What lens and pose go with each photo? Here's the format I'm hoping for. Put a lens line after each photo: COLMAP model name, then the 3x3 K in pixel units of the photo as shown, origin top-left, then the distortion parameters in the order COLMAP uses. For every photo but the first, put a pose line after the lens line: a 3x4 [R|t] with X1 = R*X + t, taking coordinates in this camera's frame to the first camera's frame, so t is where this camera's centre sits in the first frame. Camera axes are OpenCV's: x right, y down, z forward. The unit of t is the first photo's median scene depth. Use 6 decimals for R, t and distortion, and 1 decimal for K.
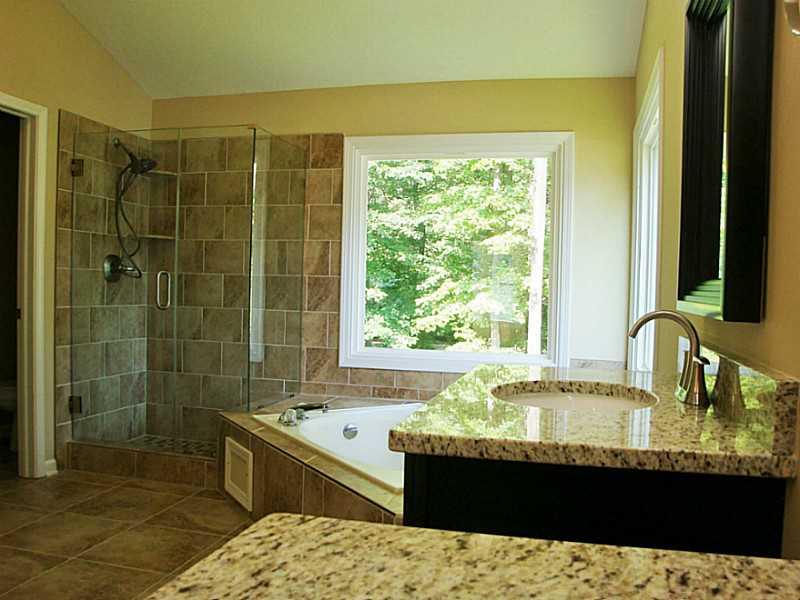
lens RADIAL K [[729.1, 0, 400.6], [0, 729.1, 302.1], [0, 0, 1]] dist [0.050532, 0.005456]
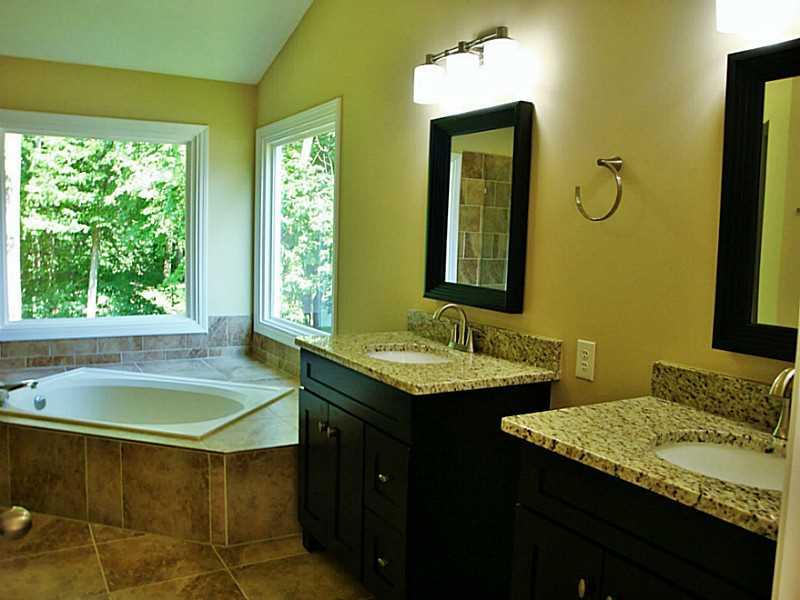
lens RADIAL K [[729.1, 0, 400.6], [0, 729.1, 302.1], [0, 0, 1]] dist [0.050532, 0.005456]
pose [[0.745761, -0.068294, 0.662704, -0.654669], [0.004639, 0.995240, 0.097343, -0.118796], [-0.666197, -0.069520, 0.742528, -0.215939]]
